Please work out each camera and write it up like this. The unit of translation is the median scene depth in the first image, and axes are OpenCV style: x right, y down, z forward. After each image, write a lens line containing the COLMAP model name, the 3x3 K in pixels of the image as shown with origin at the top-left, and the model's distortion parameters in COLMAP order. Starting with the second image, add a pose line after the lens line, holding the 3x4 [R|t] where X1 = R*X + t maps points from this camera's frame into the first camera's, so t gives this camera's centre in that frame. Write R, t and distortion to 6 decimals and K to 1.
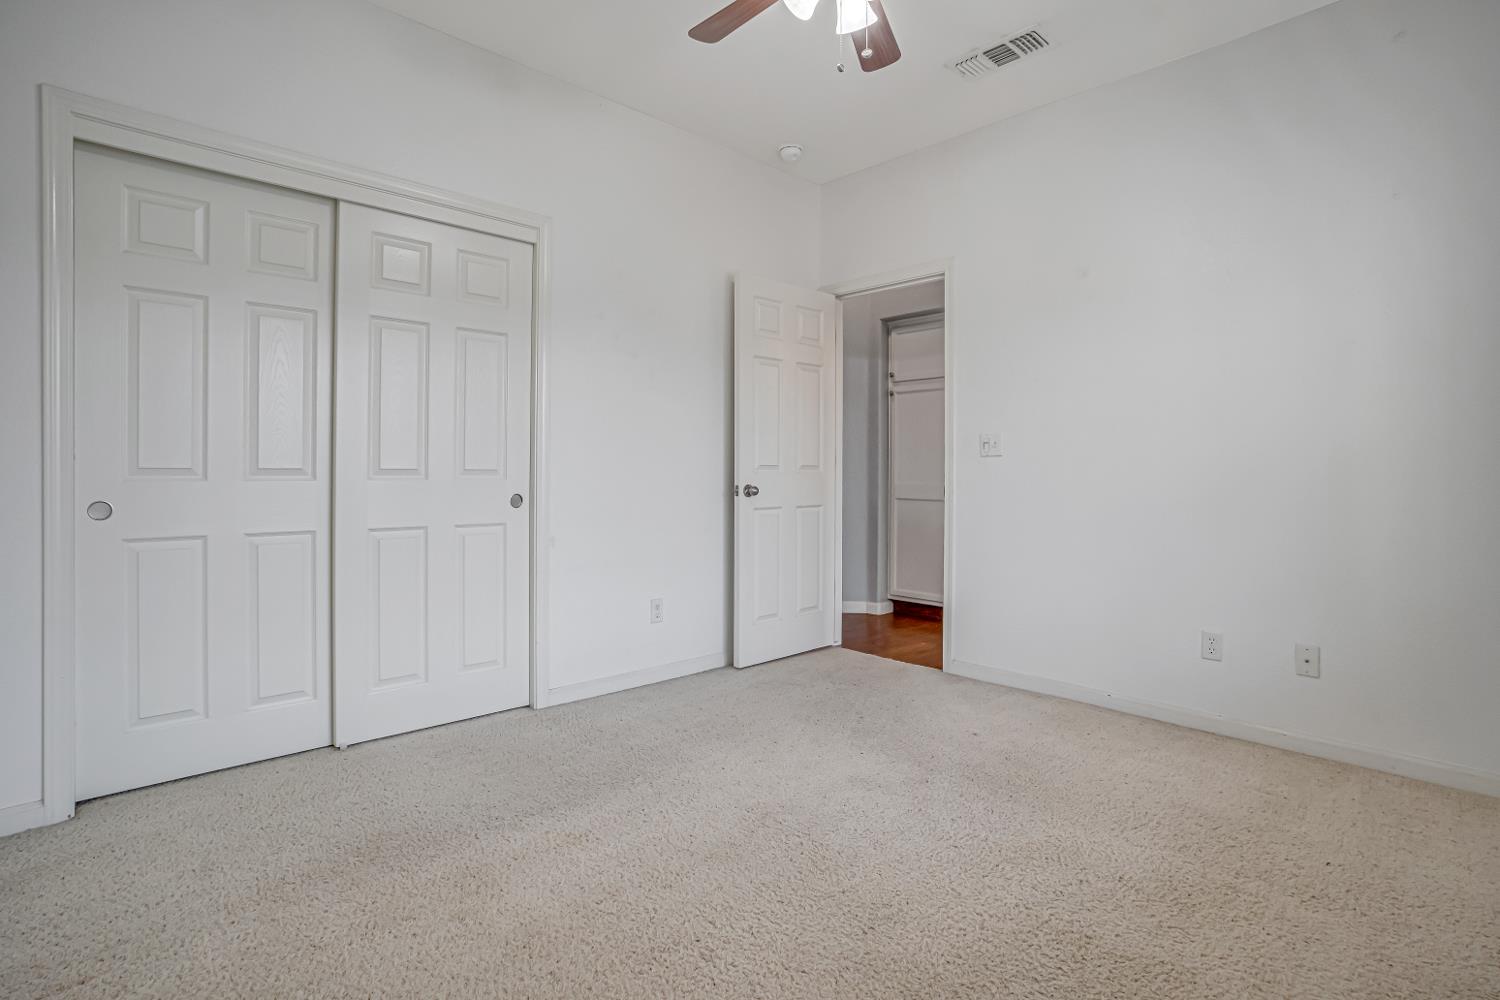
lens RADIAL K [[743.7, 0, 743.5], [0, 743.7, 468.5], [0, 0, 1]] dist [-0.004396, -0.000243]
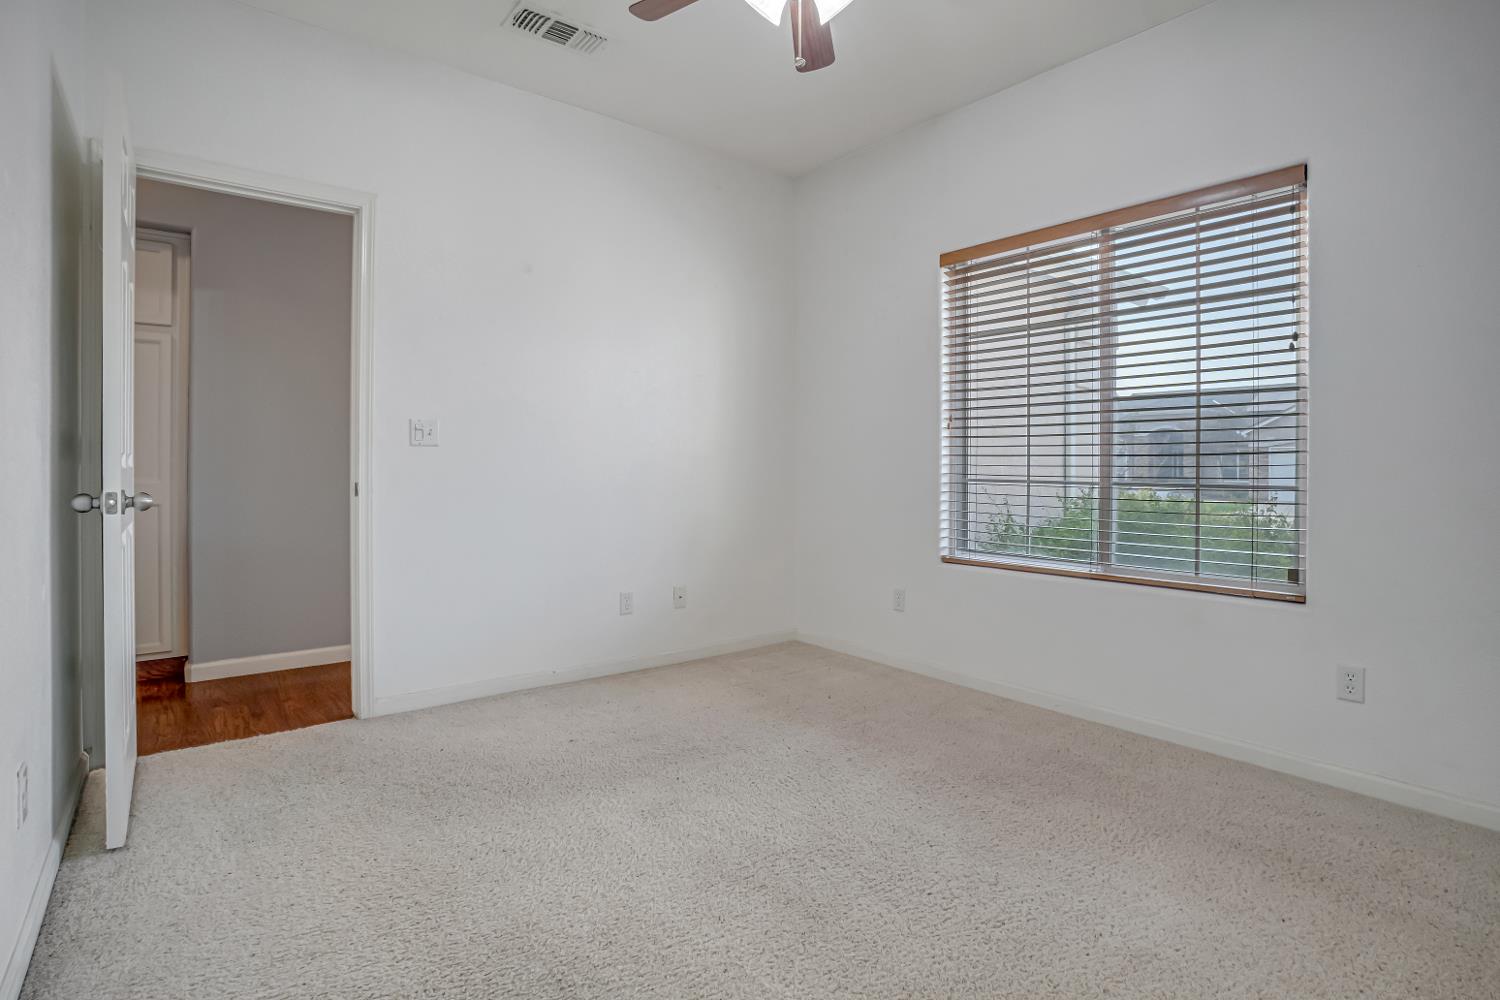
lens RADIAL K [[743.7, 0, 743.5], [0, 743.7, 468.5], [0, 0, 1]] dist [-0.004396, -0.000243]
pose [[0.115446, -0.003348, 0.993308, -0.559364], [-0.000555, 0.999994, 0.003436, 0.007374], [-0.993314, -0.000948, 0.115443, 0.624778]]
